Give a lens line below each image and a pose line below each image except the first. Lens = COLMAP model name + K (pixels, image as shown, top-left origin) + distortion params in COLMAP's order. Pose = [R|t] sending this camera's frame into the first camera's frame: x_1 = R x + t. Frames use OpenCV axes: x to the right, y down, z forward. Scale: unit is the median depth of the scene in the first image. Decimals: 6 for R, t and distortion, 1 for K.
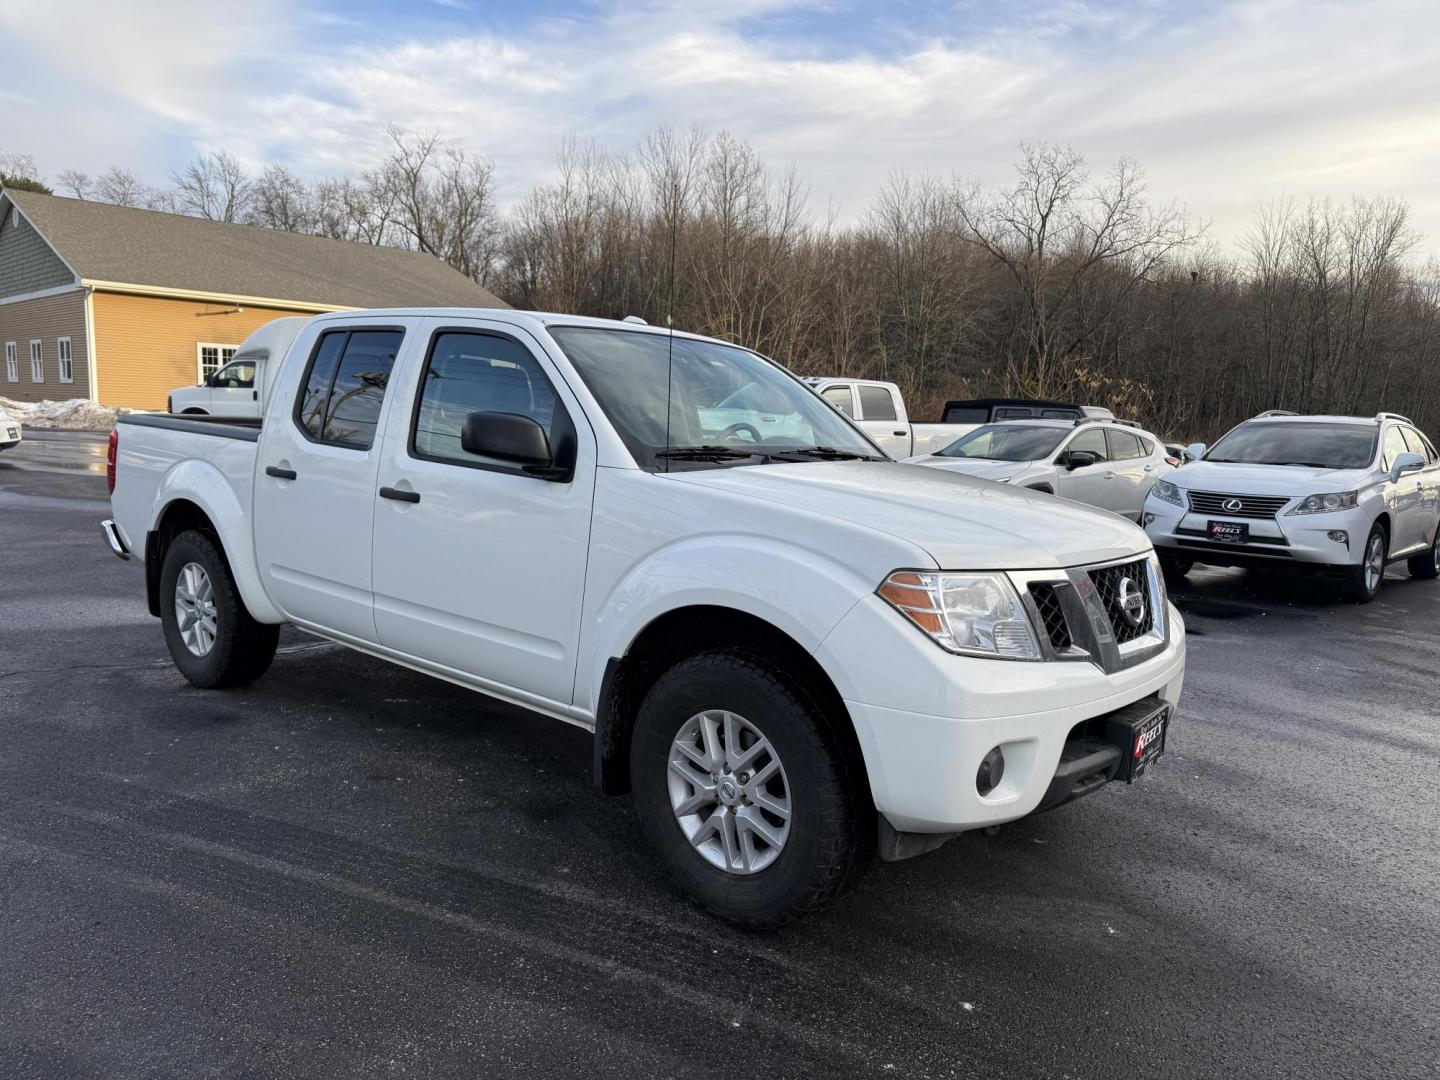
lens RADIAL K [[1015.8, 0, 714.2], [0, 1015.8, 553.4], [0, 0, 1]] dist [0.049514, -0.060044]
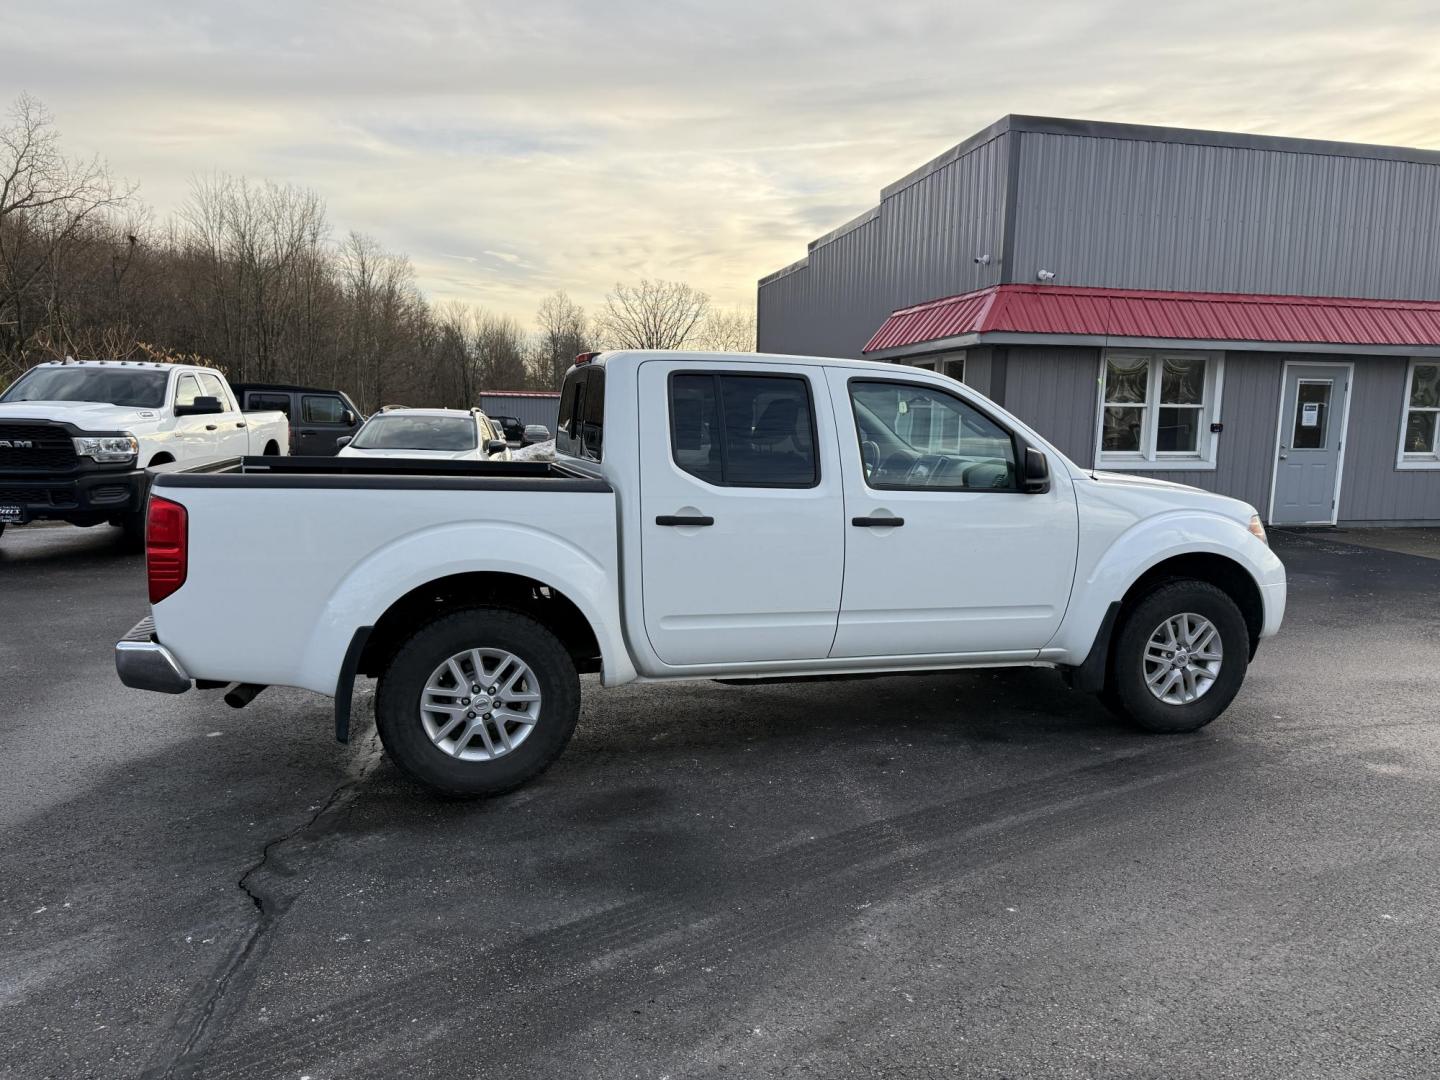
lens RADIAL K [[1015.8, 0, 732.4], [0, 1015.8, 554.2], [0, 0, 1]] dist [0.049514, -0.060044]
pose [[0.541524, -0.145982, 0.827913, -0.342270], [0.119808, 0.988157, 0.095872, -0.038008], [-0.832104, 0.047274, 0.552601, 0.124330]]
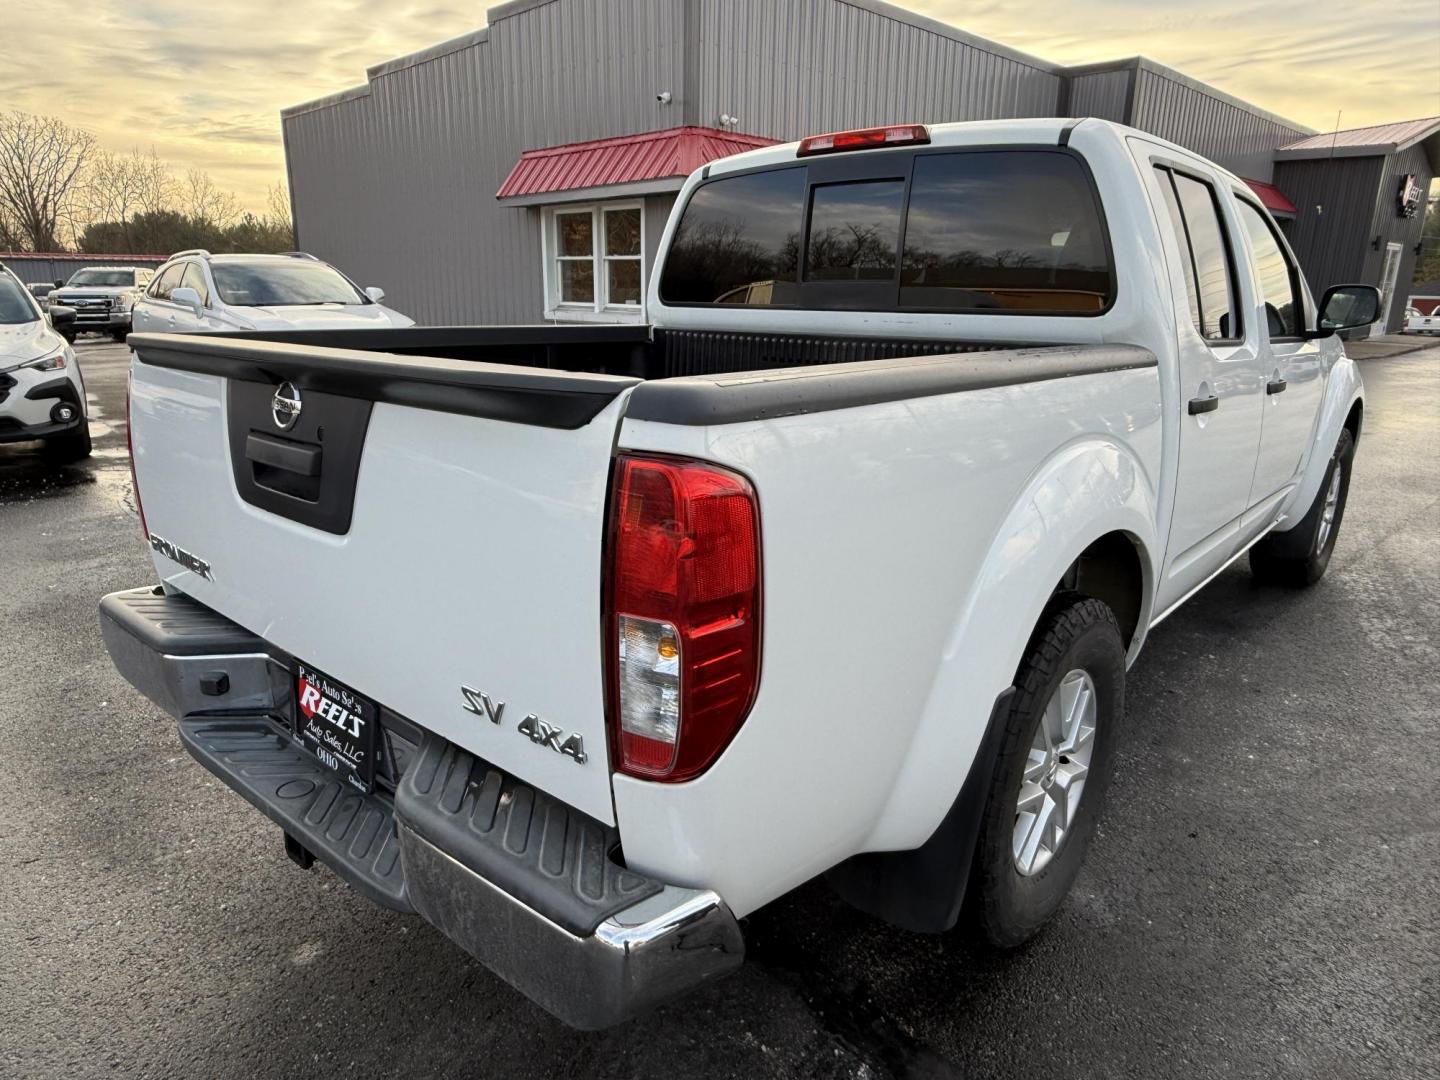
lens RADIAL K [[929.6, 0, 723.5], [0, 929.6, 542.3], [0, 0, 1]] dist [-0.002768, 0.001996]
pose [[0.012460, -0.306374, 0.951830, -0.281787], [0.128146, 0.944544, 0.302351, -0.058959], [-0.991677, 0.118206, 0.051030, 0.362543]]
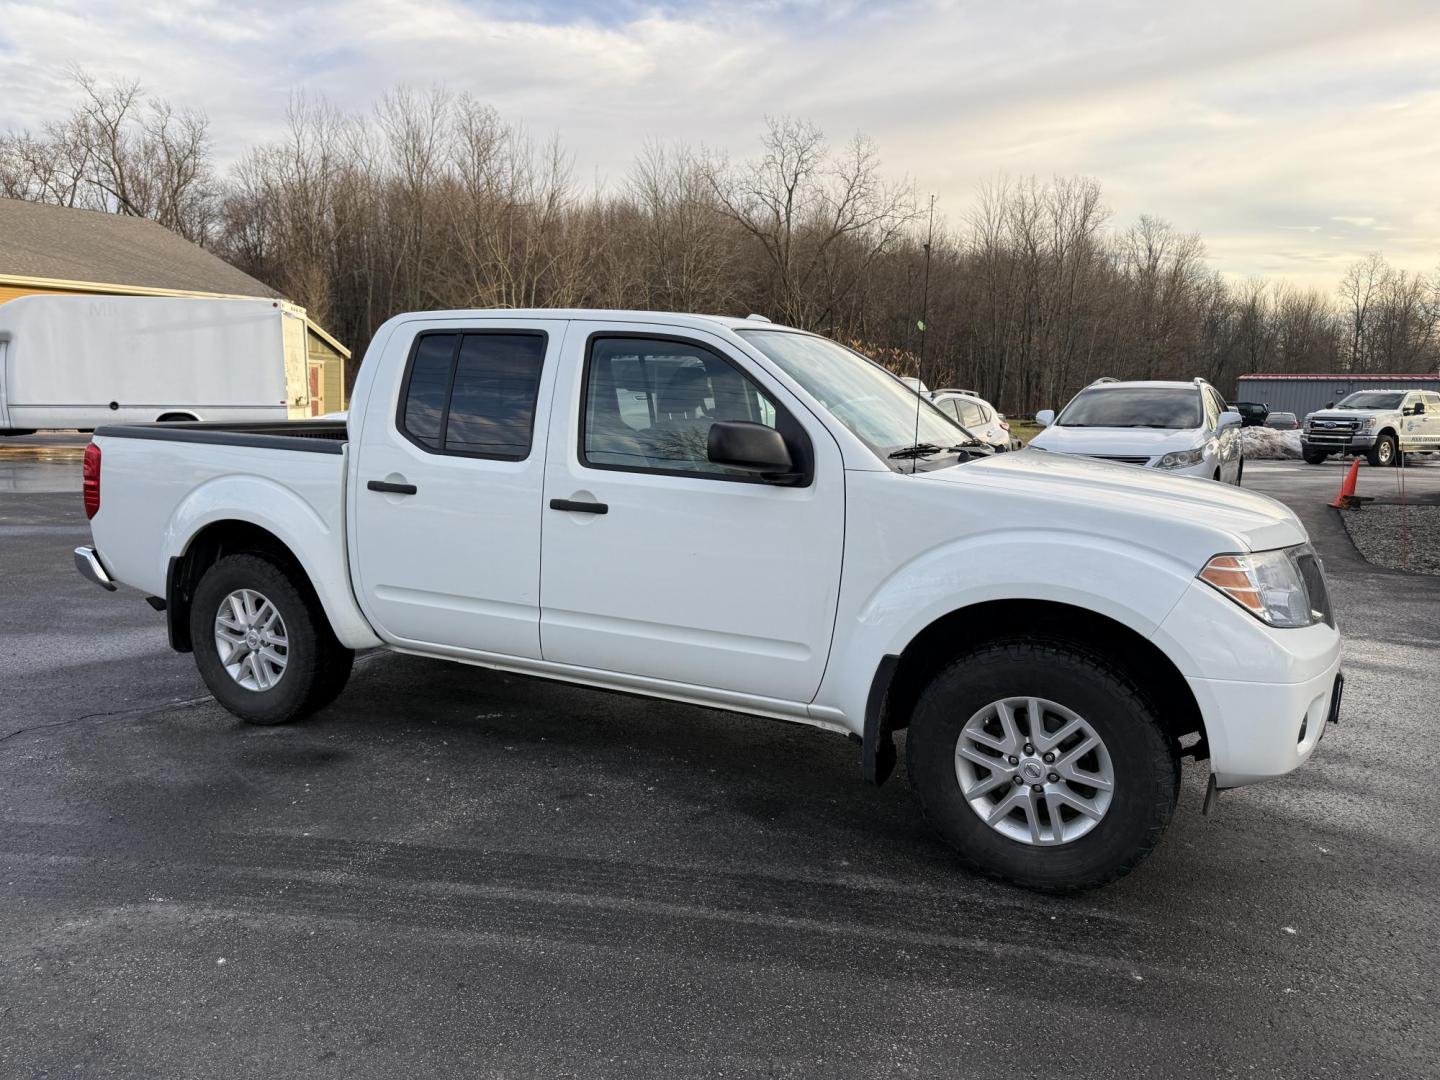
lens RADIAL K [[1015.8, 0, 715.9], [0, 1015.8, 553.1], [0, 0, 1]] dist [0.049514, -0.060044]
pose [[0.970218, -0.065936, 0.233088, -0.102338], [0.059305, 0.997614, 0.035349, -0.009812], [-0.234863, -0.020473, 0.971813, 0.007197]]
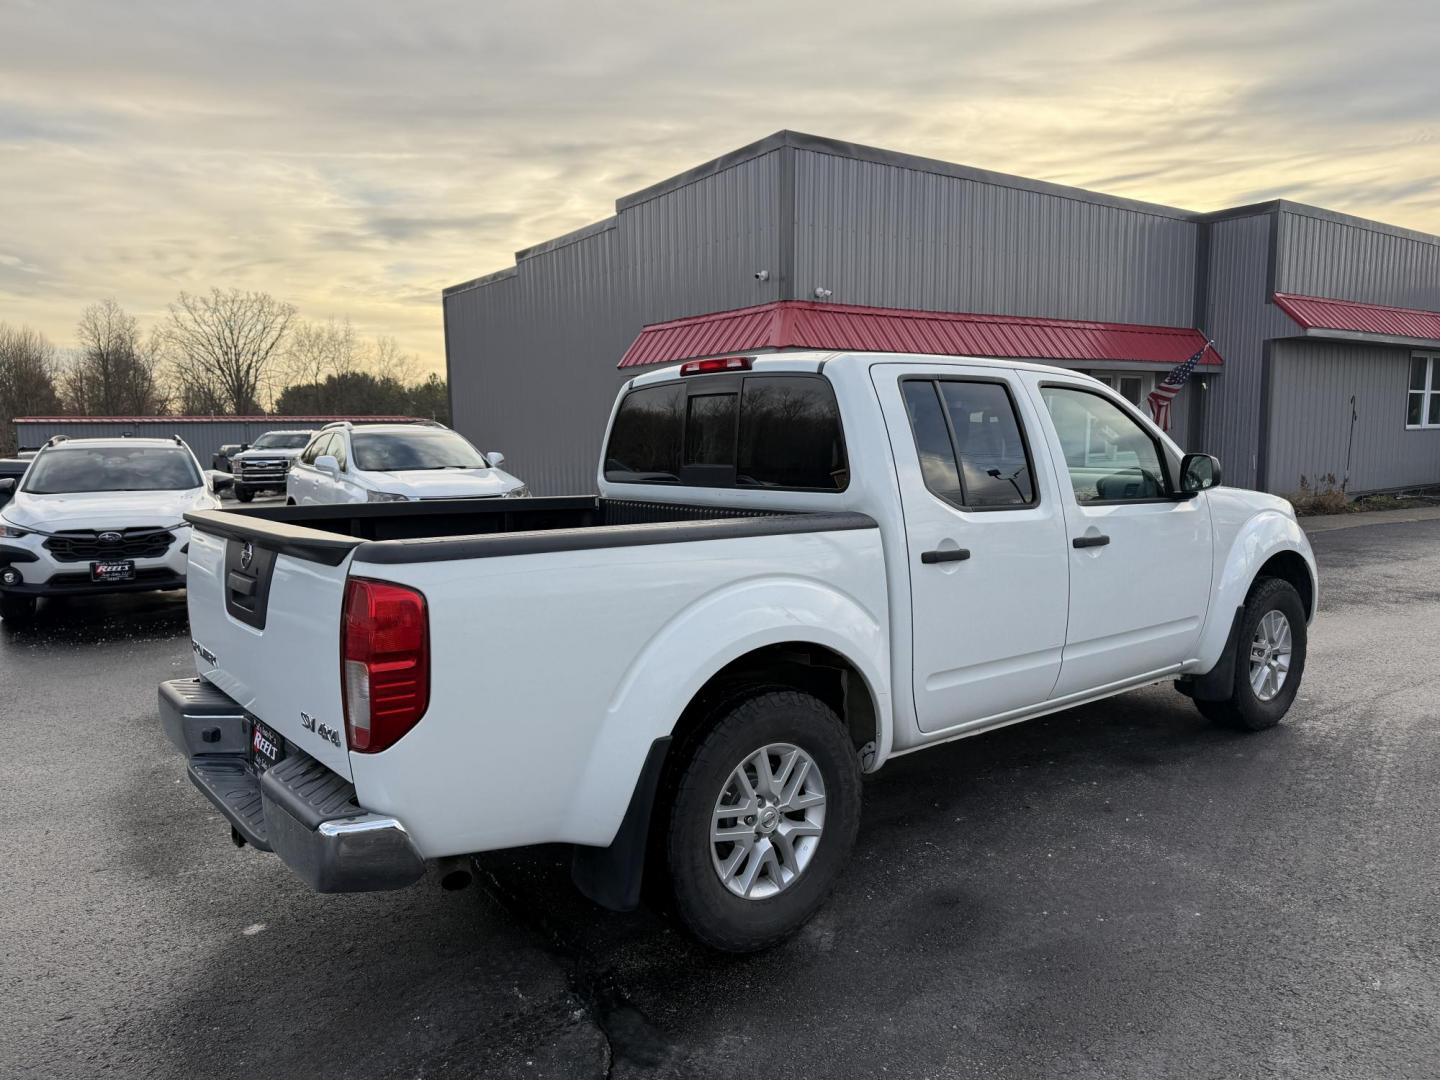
lens RADIAL K [[1015.8, 0, 743.1], [0, 1015.8, 547.4], [0, 0, 1]] dist [0.049514, -0.060044]
pose [[0.172475, -0.152583, 0.973124, -0.350612], [0.152054, 0.980212, 0.126745, -0.060287], [-0.973207, 0.126107, 0.192263, 0.286980]]
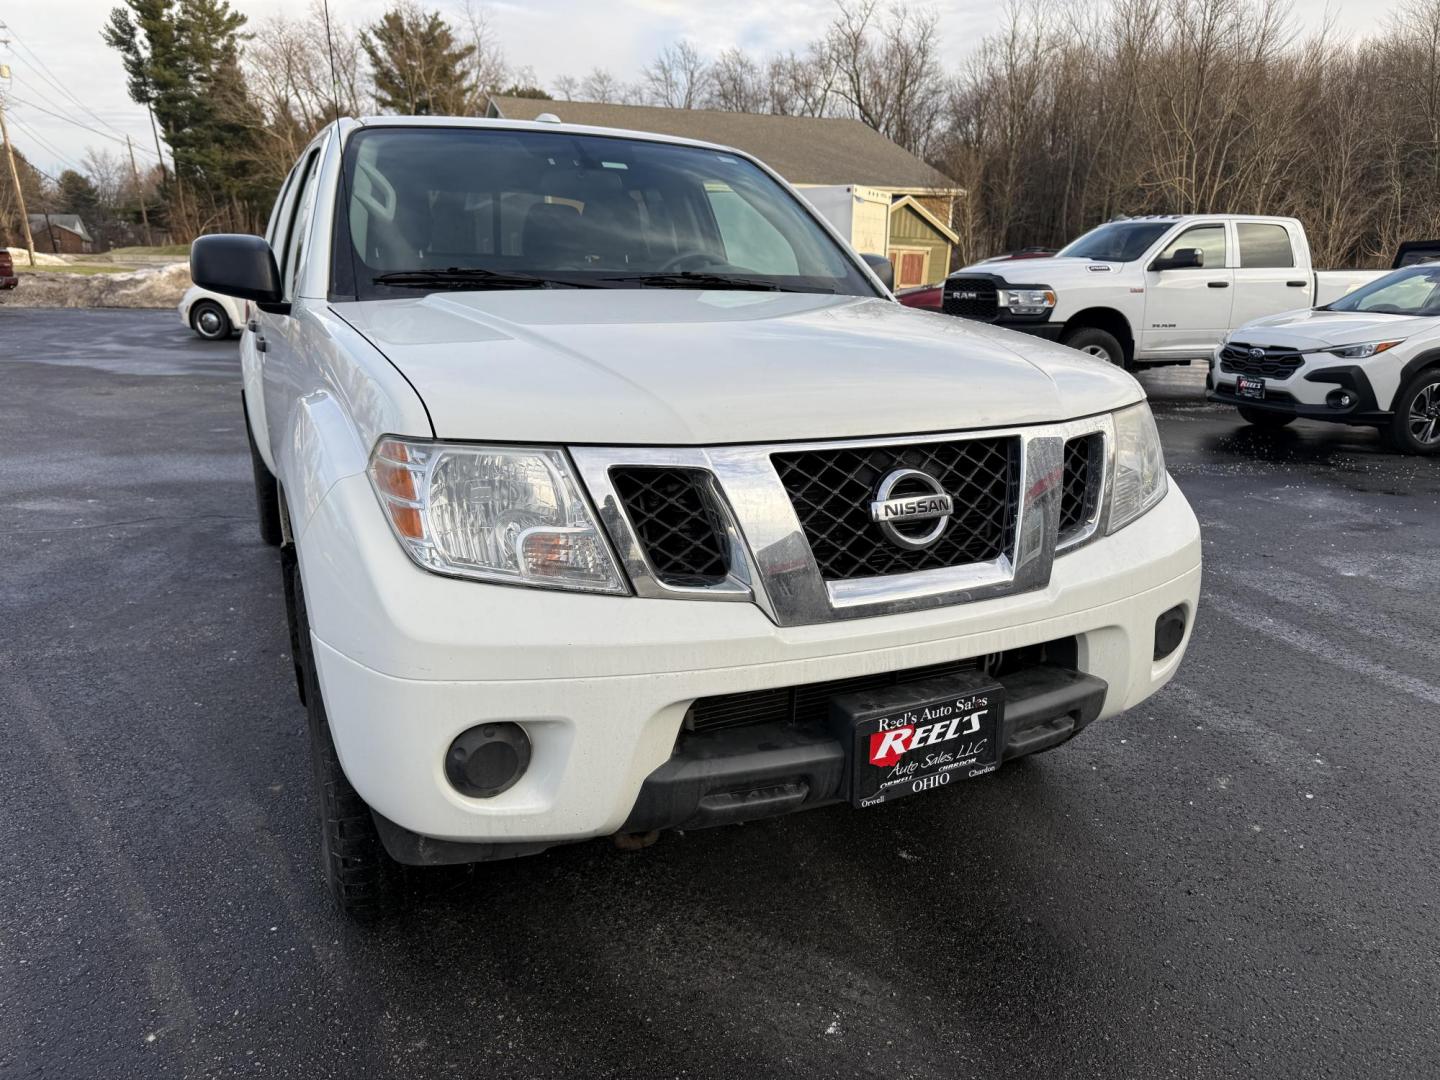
lens RADIAL K [[1015.8, 0, 720.8], [0, 1015.8, 543.6], [0, 0, 1]] dist [0.049514, -0.060044]
pose [[0.913289, 0.069884, -0.401273, 0.106819], [-0.025513, 0.993052, 0.114879, 0.000458], [0.406513, -0.094680, 0.908726, 0.082208]]
